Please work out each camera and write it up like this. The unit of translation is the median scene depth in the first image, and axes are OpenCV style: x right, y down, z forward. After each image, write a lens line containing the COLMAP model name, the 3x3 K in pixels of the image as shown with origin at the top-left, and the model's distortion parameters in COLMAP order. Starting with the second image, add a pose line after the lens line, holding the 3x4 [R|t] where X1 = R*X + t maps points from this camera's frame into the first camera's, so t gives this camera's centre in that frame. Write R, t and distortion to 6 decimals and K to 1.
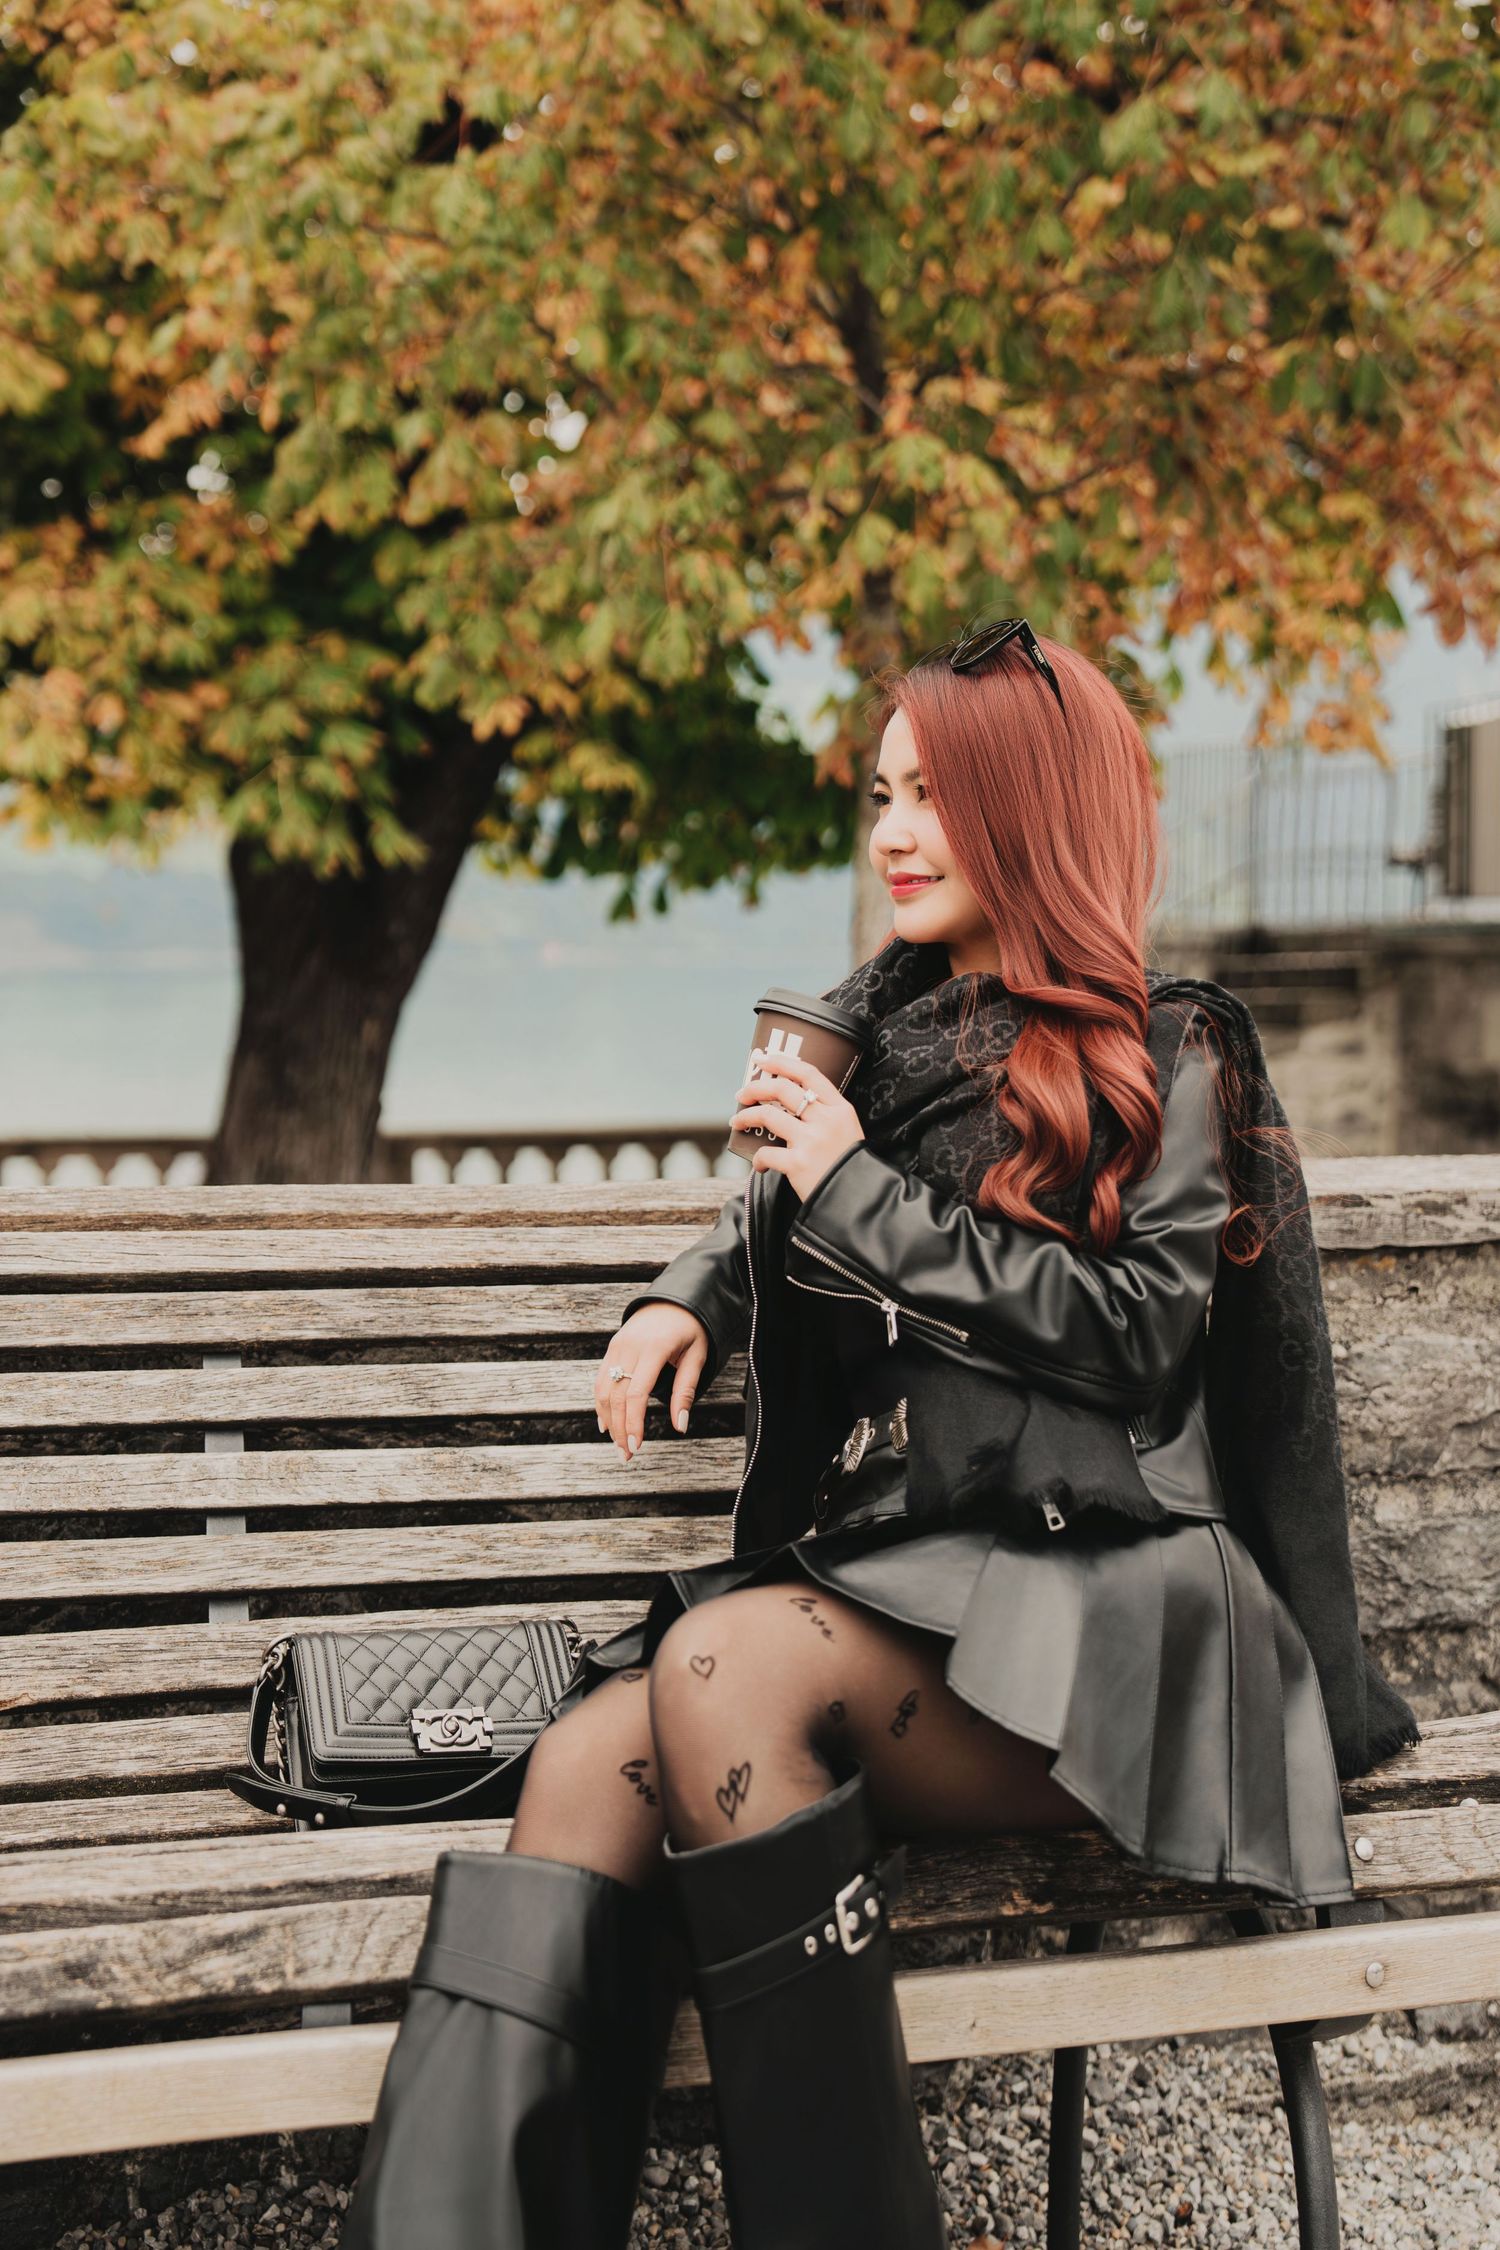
lens RADIAL K [[3107.0, 0, 748.0], [0, 3107.0, 1069.9], [0, 0, 1]] dist [0.171722, 0.001636]
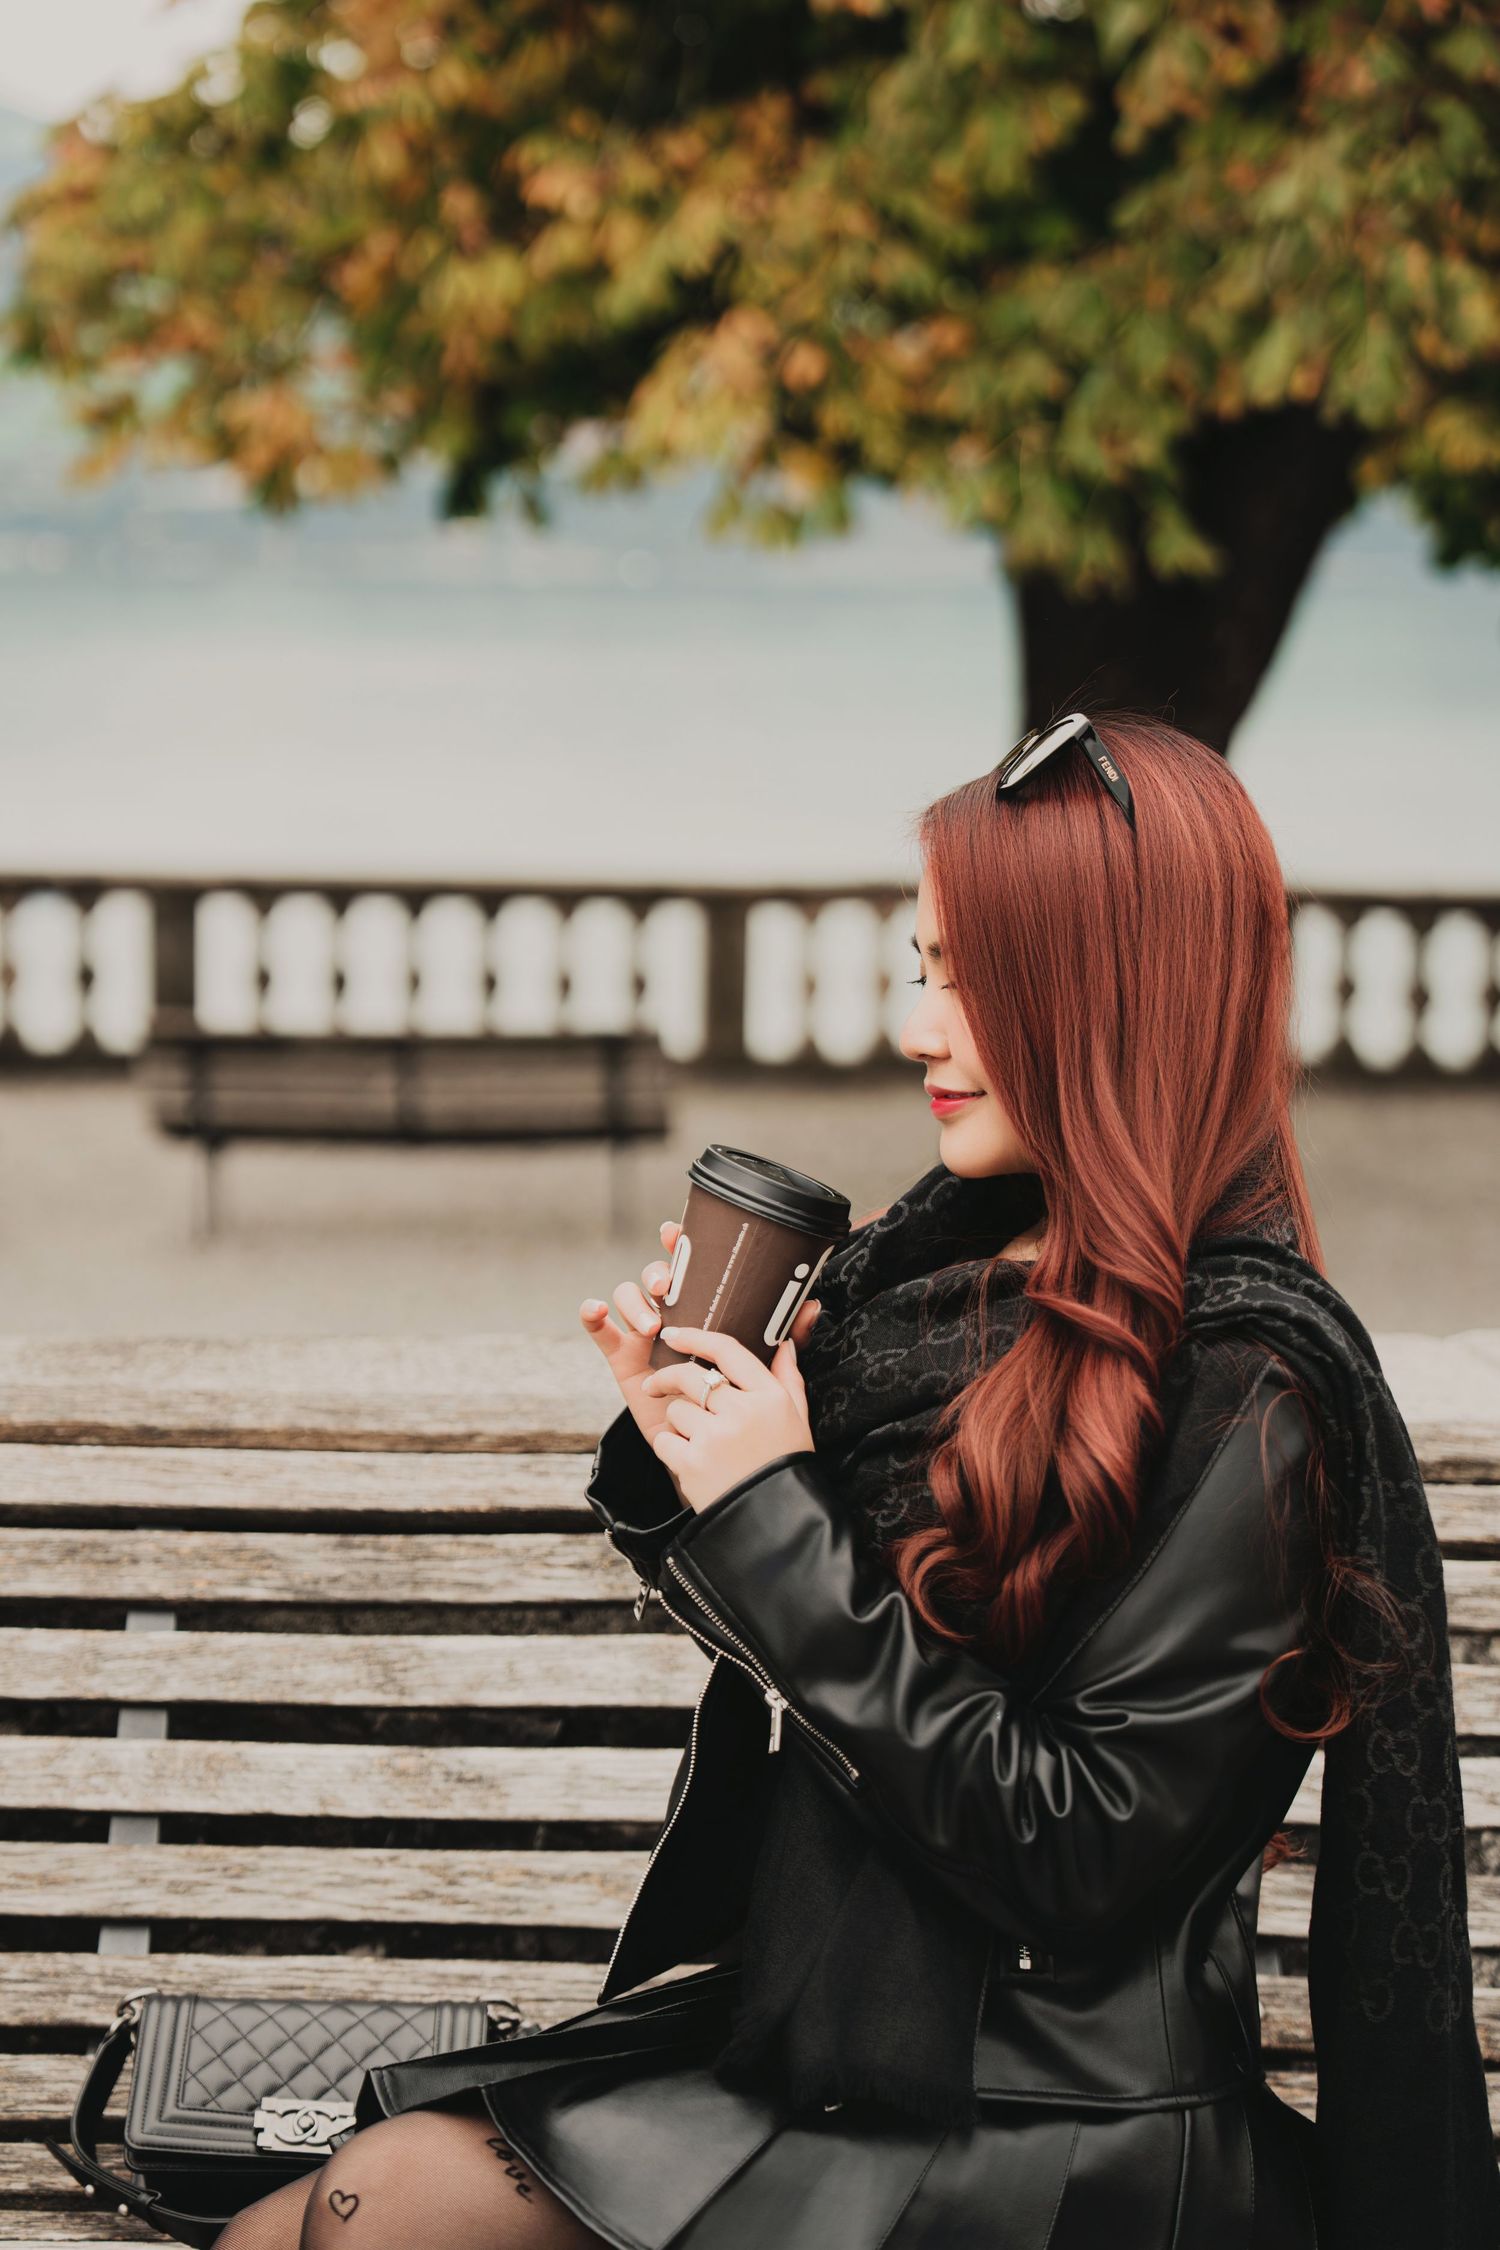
lens RADIAL K [[4250.1, 0, 760.2], [0, 4250.1, 1128.7], [0, 0, 1]] dist [0.313379, -0.209192]
pose [[0.964362, 0.051777, -0.259471, 0.216924], [-0.027047, 0.994820, 0.097990, -0.119407], [0.263201, -0.087480, 0.960767, -0.006043]]
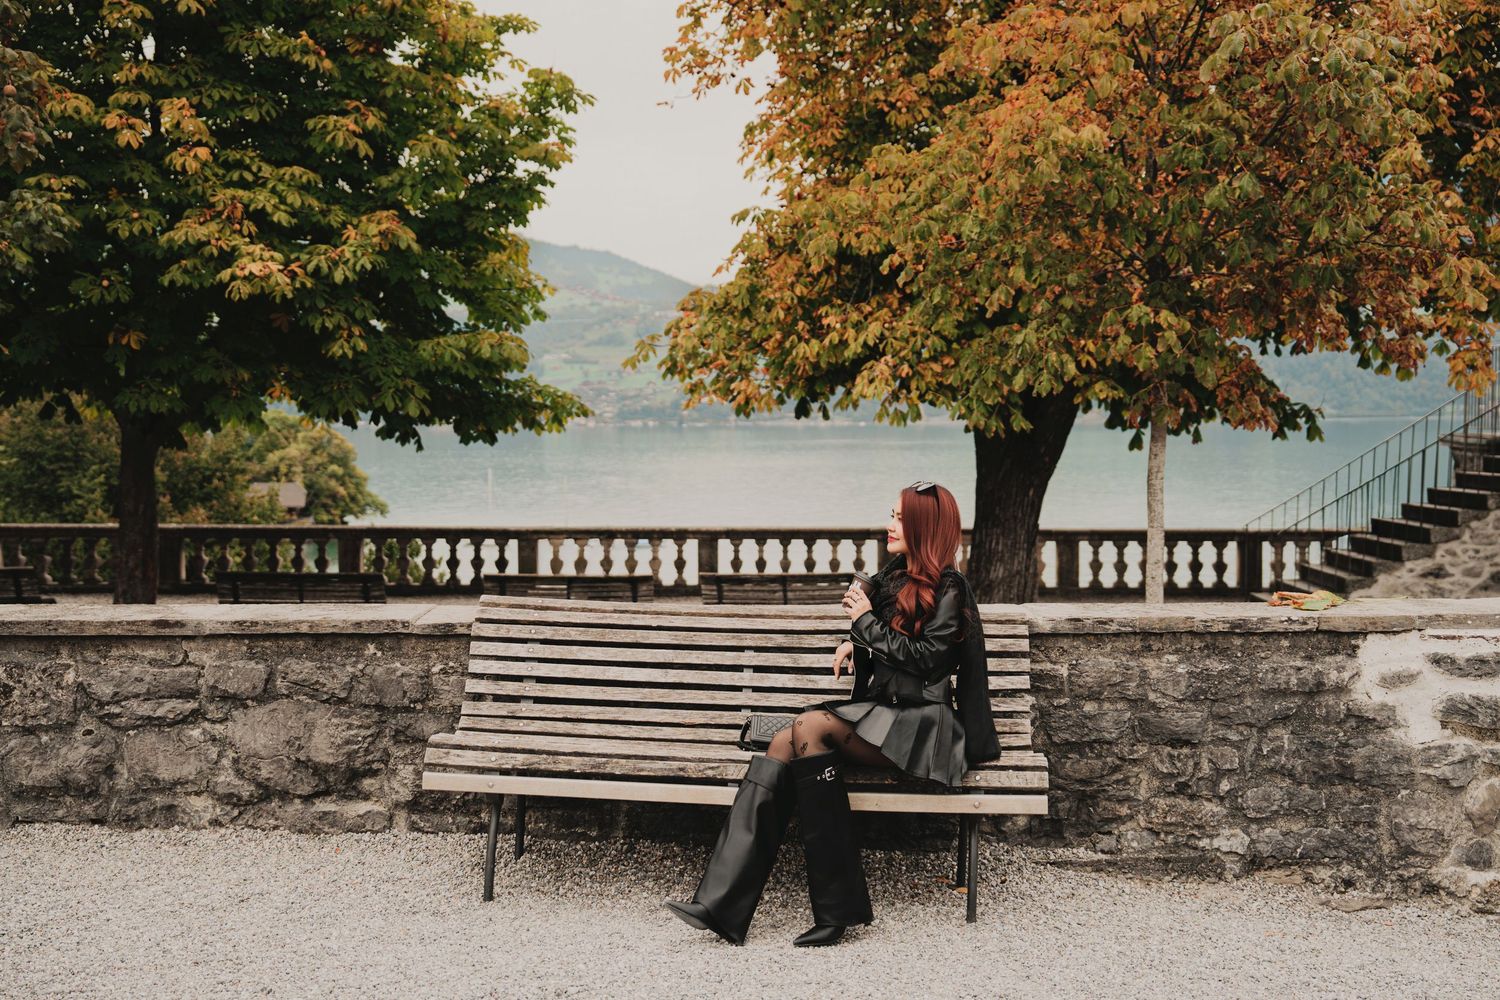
lens RADIAL K [[1575.8, 0, 759.2], [0, 1575.8, 522.7], [0, 0, 1]] dist [0.031131, 0.047834]
pose [[0.935500, 0.024060, -0.352507, 0.472919], [-0.013458, 0.999381, 0.032496, -0.118146], [0.353071, -0.025656, 0.935245, -0.771300]]
